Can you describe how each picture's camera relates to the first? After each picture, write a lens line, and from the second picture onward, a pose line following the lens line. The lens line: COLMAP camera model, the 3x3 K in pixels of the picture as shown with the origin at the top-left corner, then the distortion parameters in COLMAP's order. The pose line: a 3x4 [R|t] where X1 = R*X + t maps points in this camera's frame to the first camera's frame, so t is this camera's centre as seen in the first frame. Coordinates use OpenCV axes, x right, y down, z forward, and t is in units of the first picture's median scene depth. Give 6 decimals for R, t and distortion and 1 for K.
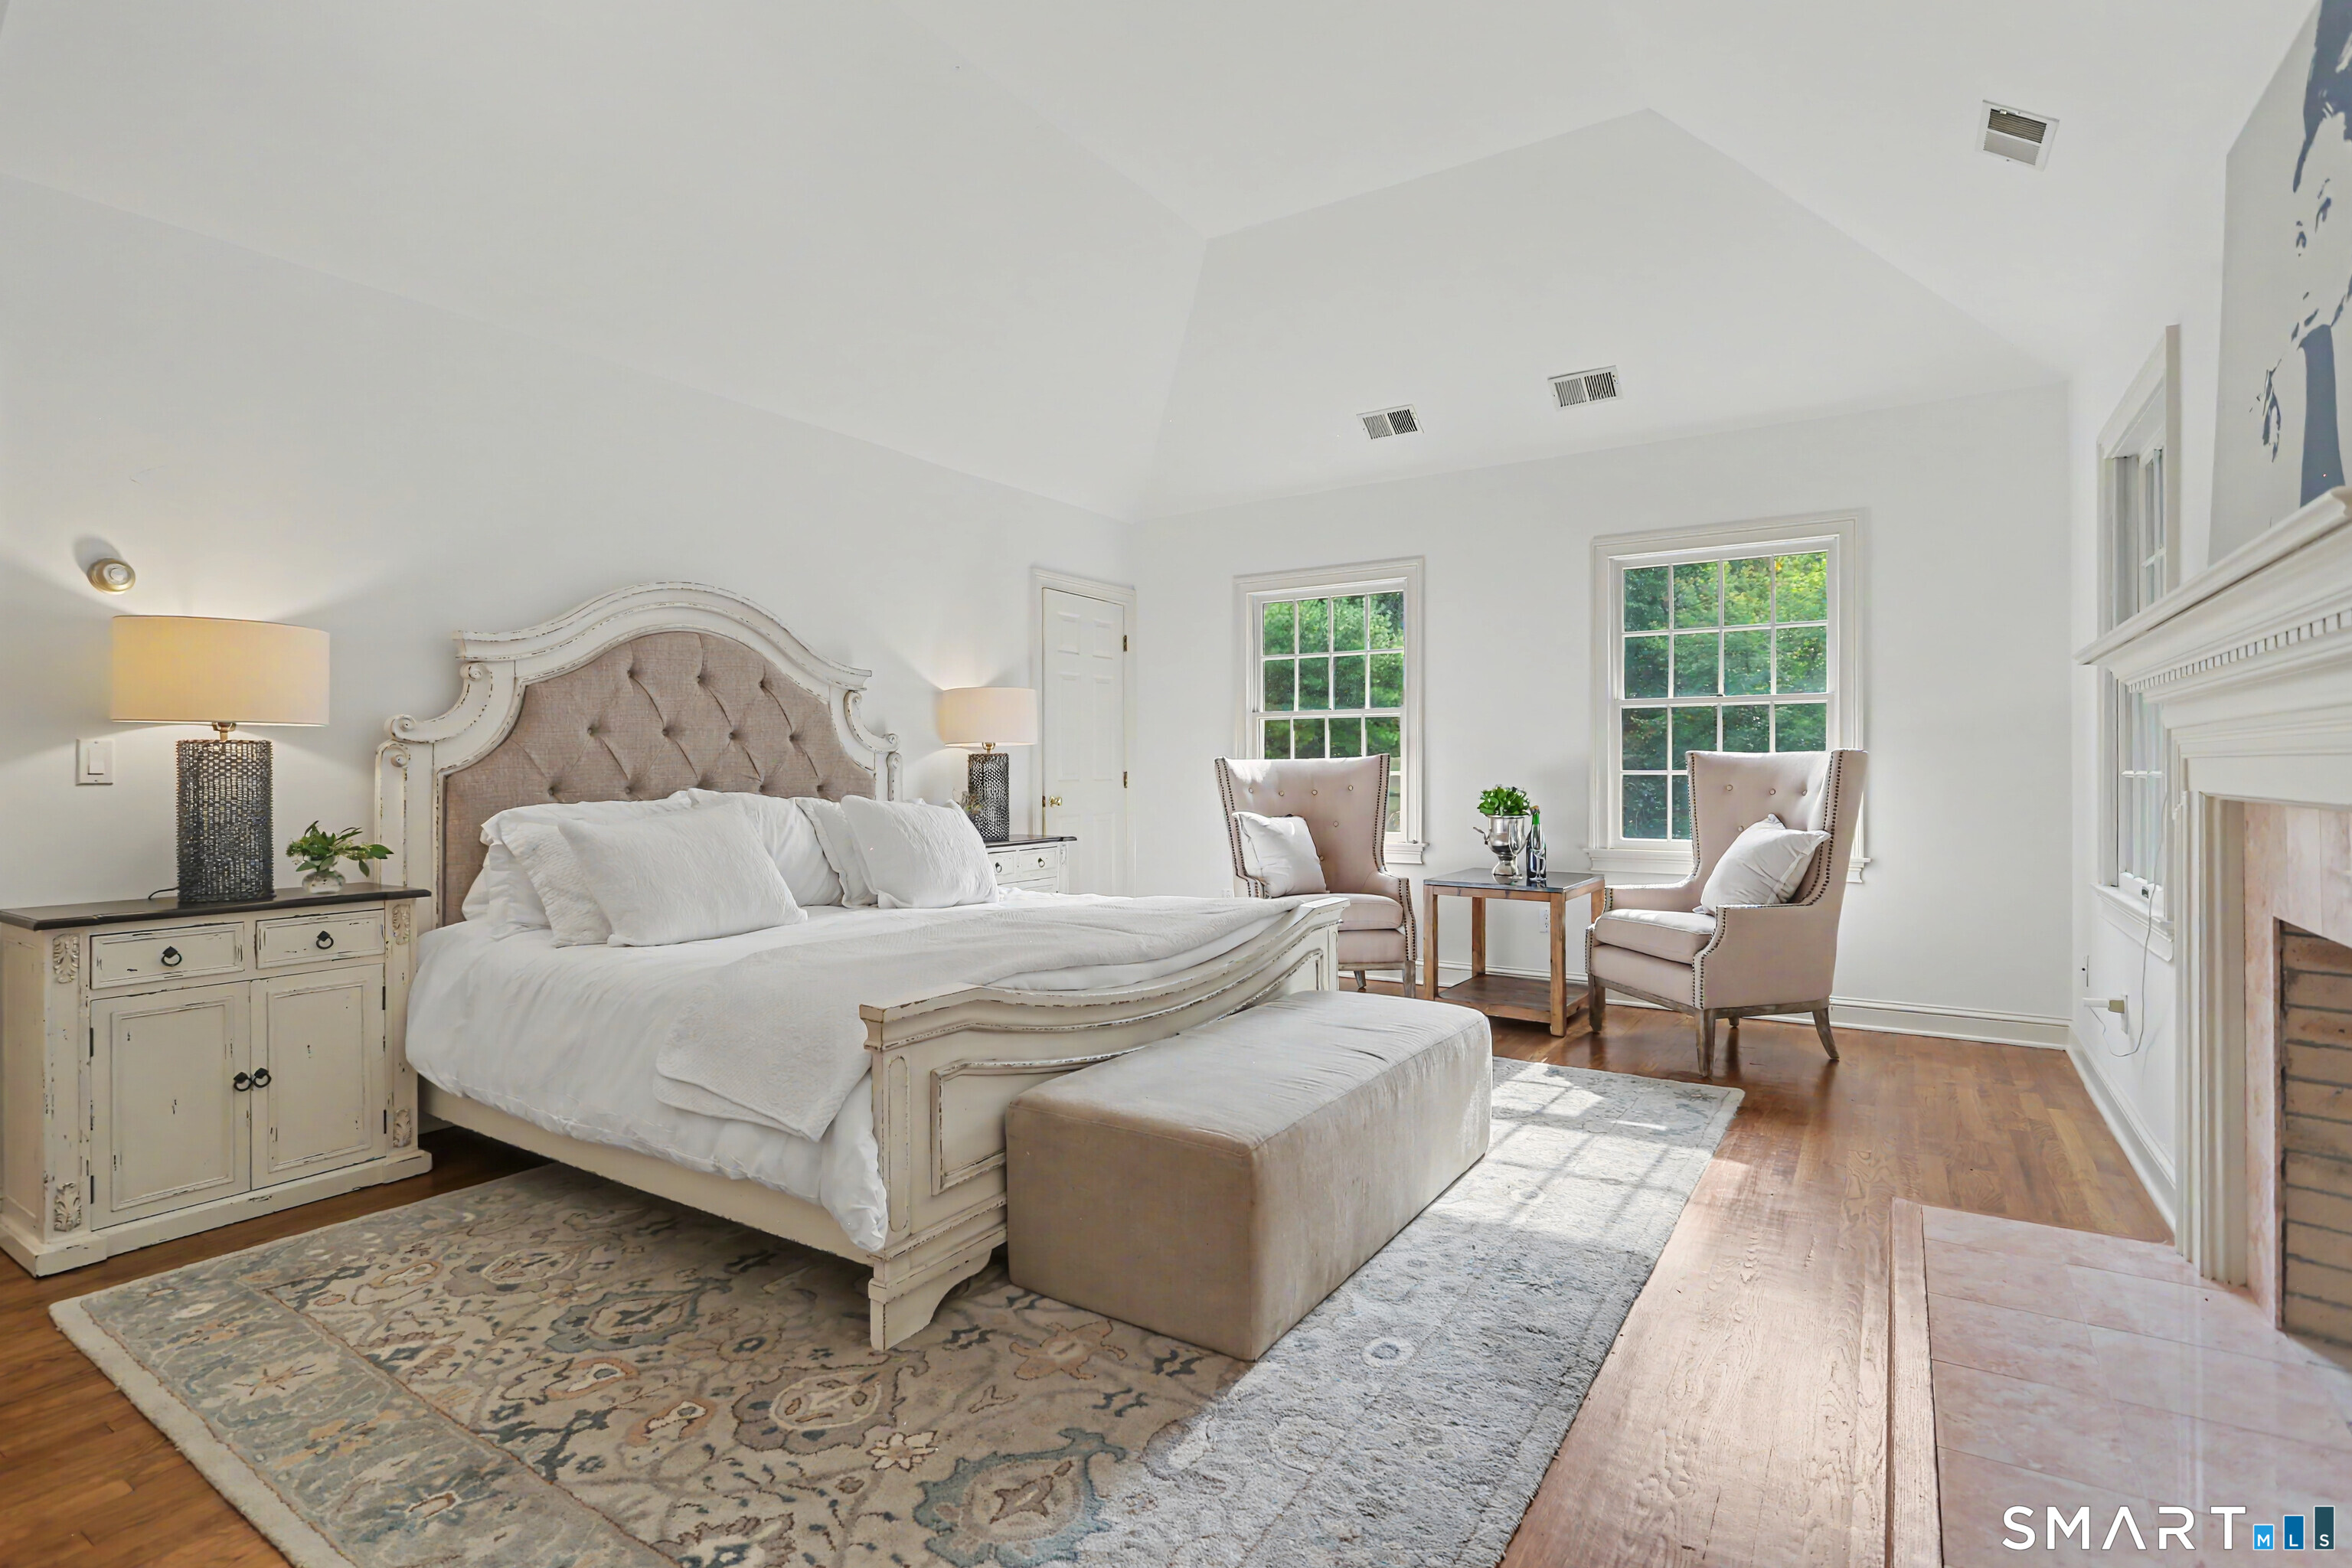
lens RADIAL K [[1146.2, 0, 1176.0], [0, 1146.2, 784.0], [0, 0, 1]] dist [-0.002848, -0.000115]
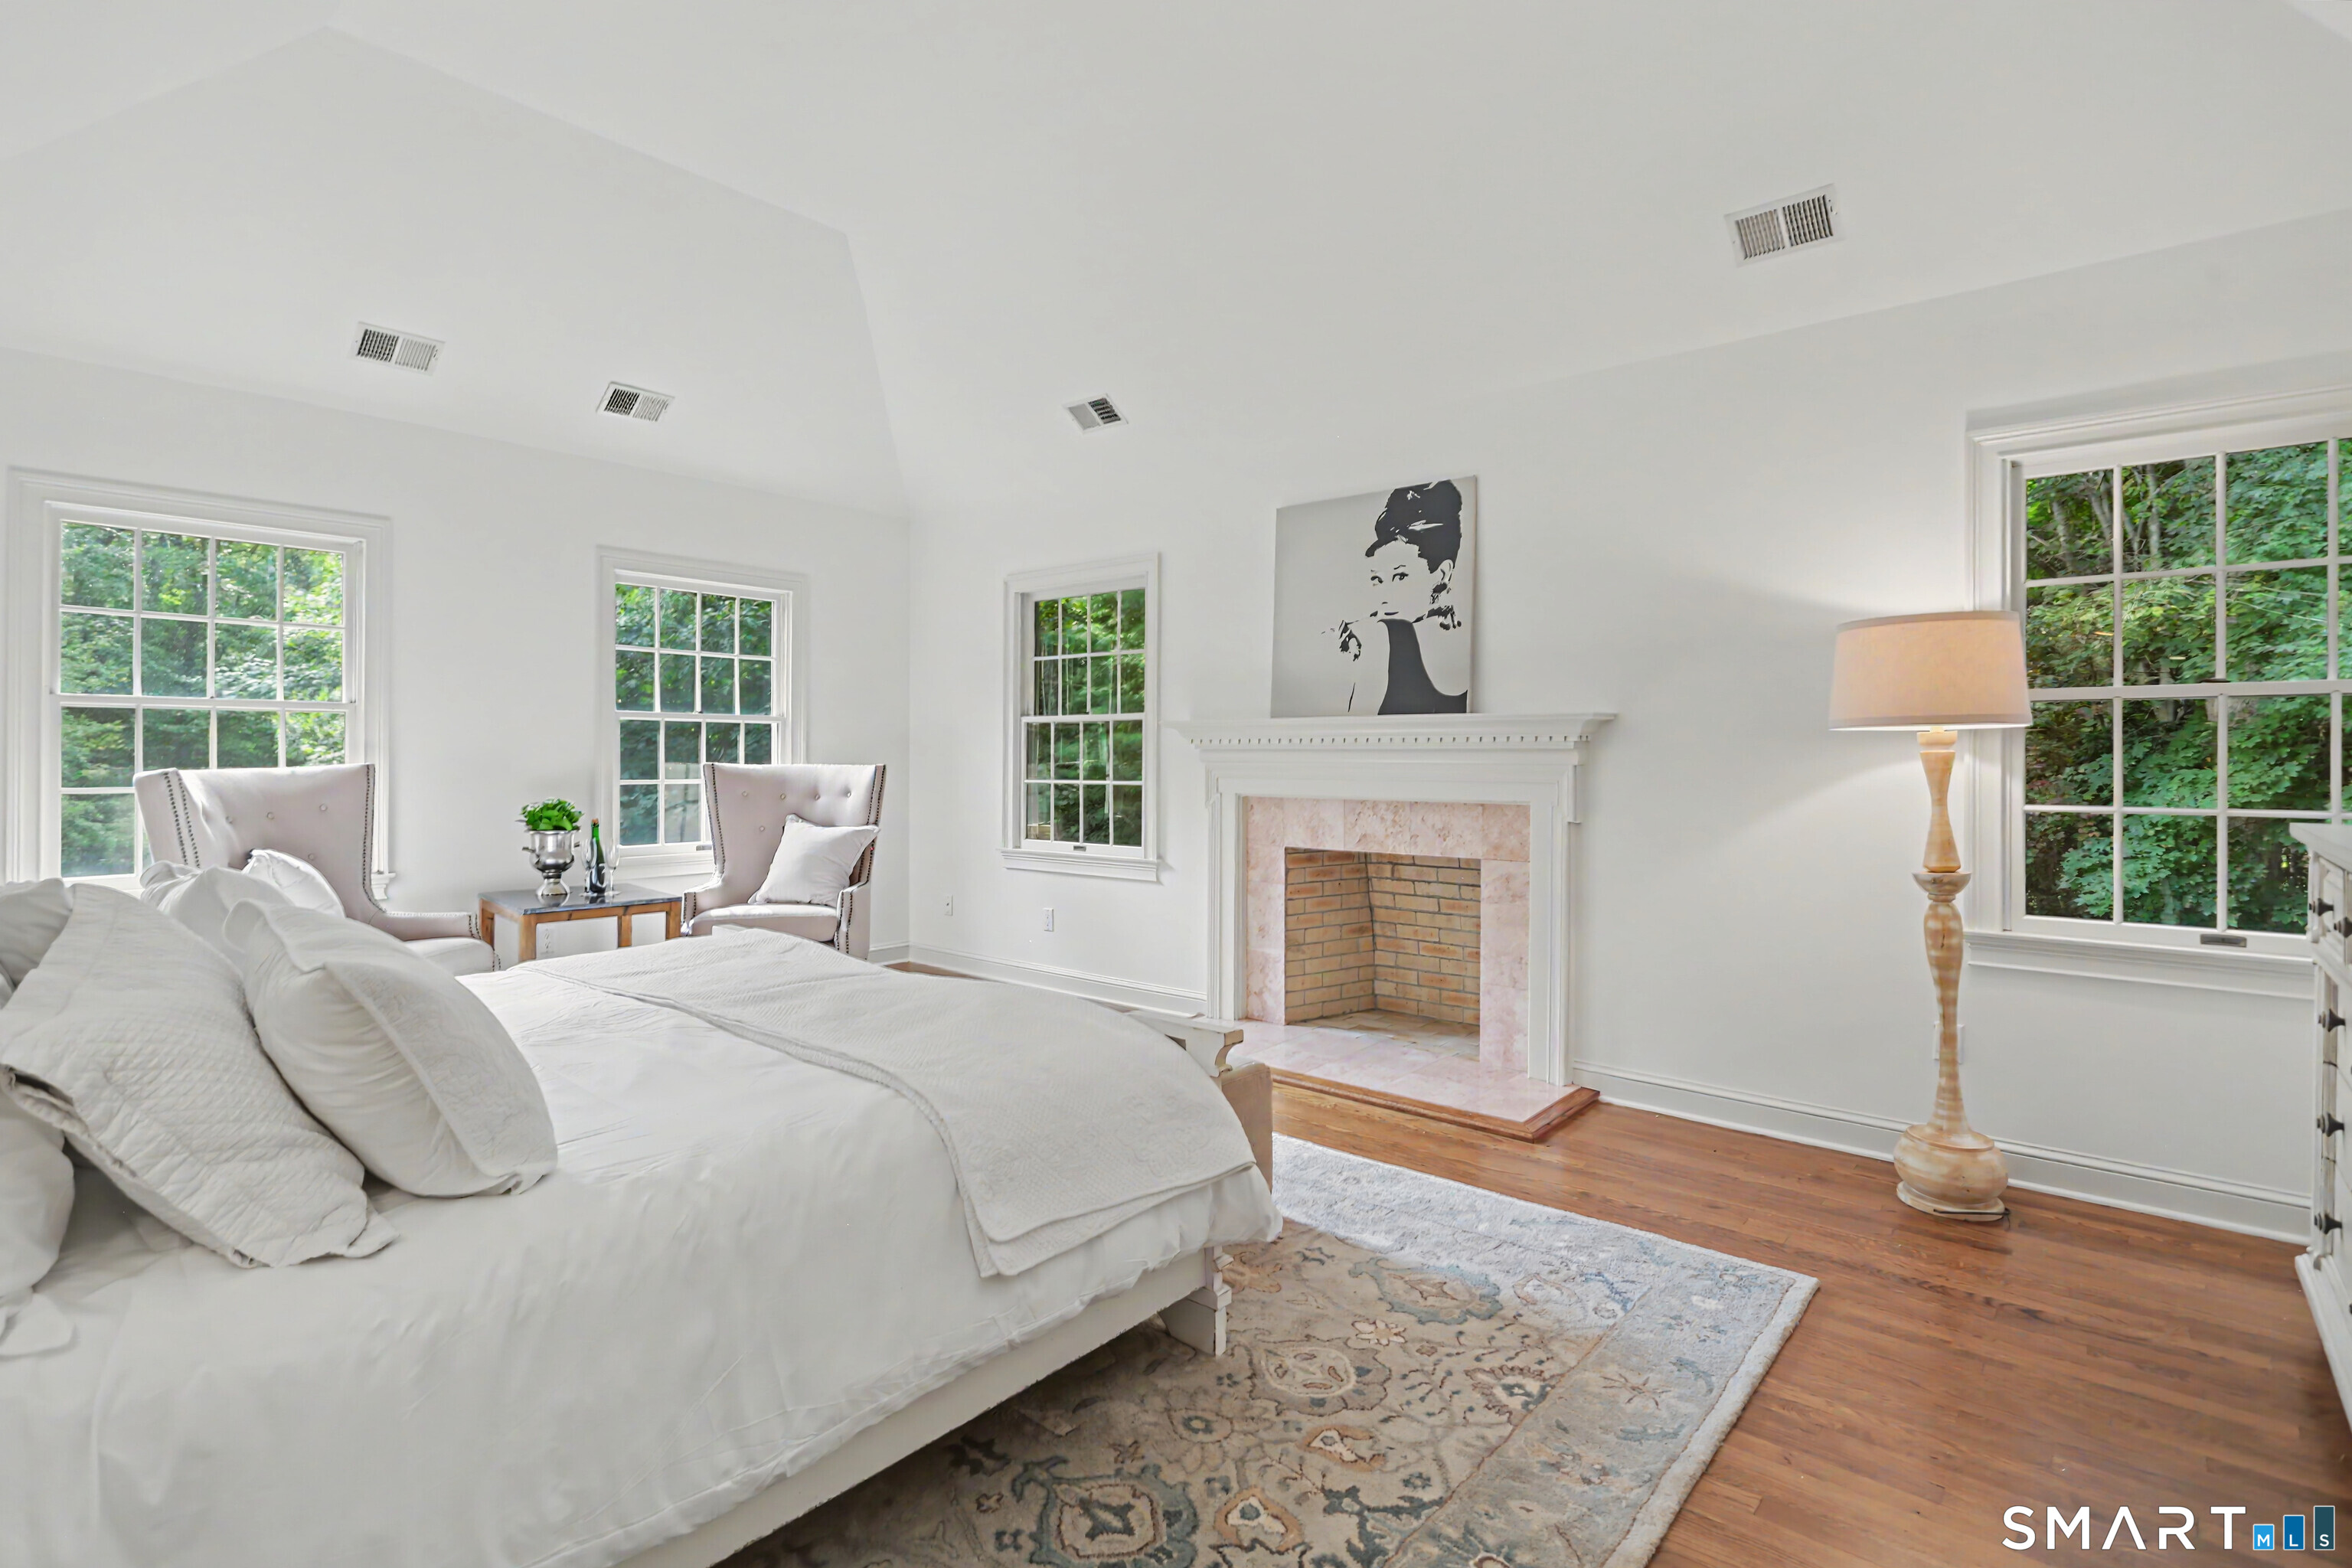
lens RADIAL K [[1137.9, 0, 1179.1], [0, 1137.9, 752.9], [0, 0, 1]] dist [-0.001479, 0.000511]
pose [[0.126389, 0.002637, 0.991977, -1.145353], [0.010969, 0.999932, -0.004056, -0.053429], [-0.991920, 0.011394, 0.126351, 0.781719]]
